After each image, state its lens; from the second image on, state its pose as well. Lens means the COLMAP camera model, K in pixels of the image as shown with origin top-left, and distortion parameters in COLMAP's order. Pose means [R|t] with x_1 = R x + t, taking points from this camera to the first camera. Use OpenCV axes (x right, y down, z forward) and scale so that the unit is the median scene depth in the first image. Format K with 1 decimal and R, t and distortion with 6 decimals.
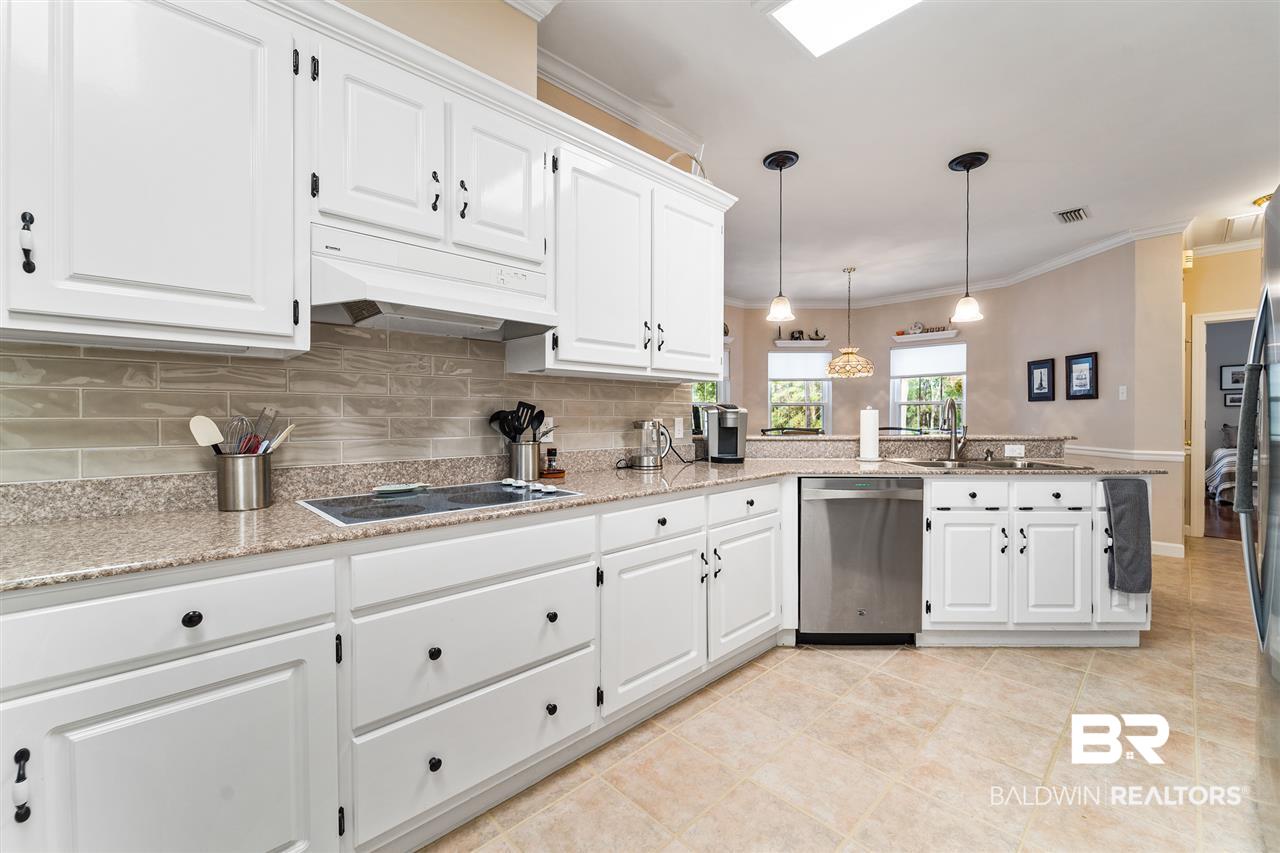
lens RADIAL K [[536.1, 0, 637.4], [0, 536.1, 422.9], [0, 0, 1]] dist [-0.002232, -0.000646]
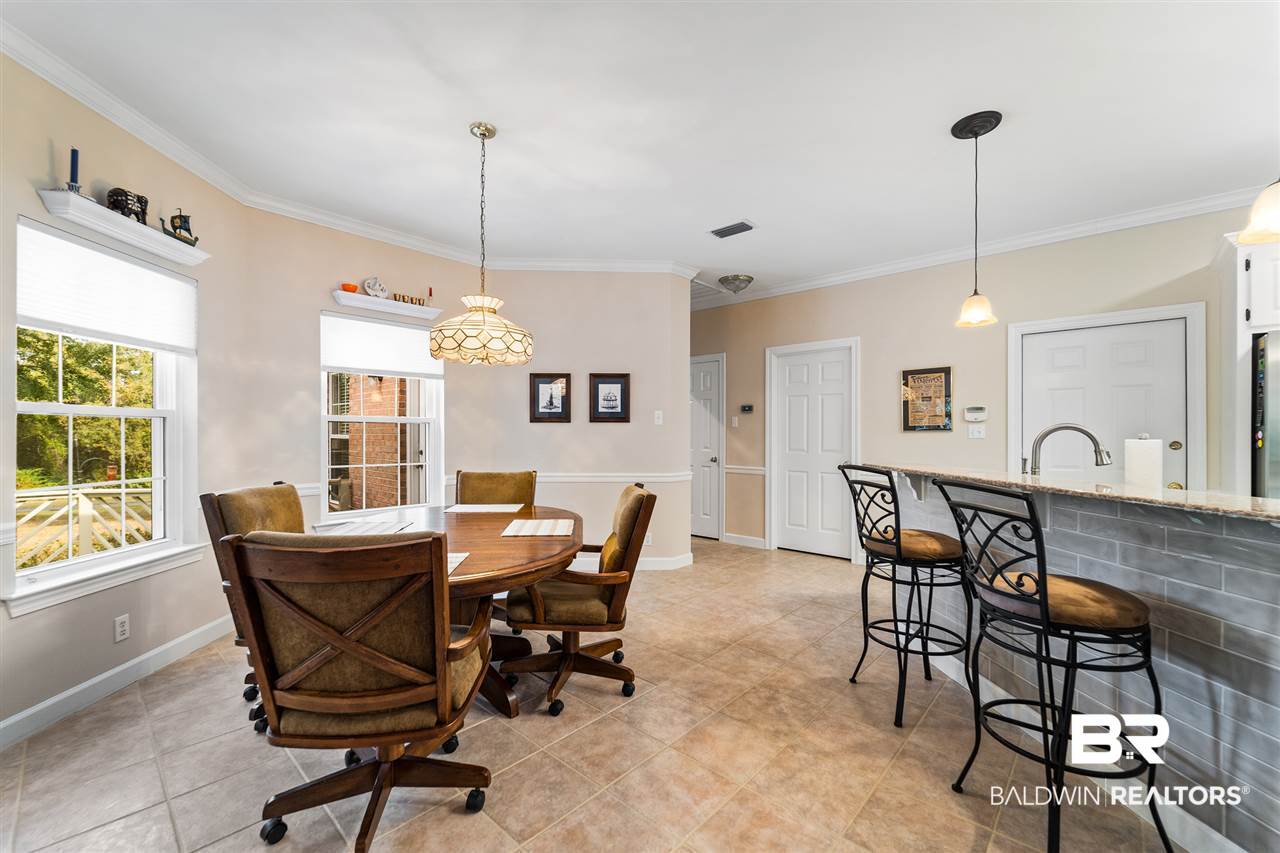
lens RADIAL K [[503.0, 0, 639.3], [0, 503.0, 433.5], [0, 0, 1]] dist [-0.001174, -0.000190]
pose [[-0.053739, -0.001959, 0.998553, -0.033032], [0.012460, 0.999919, 0.002633, -0.024056], [-0.998477, 0.012584, -0.053710, 0.909972]]
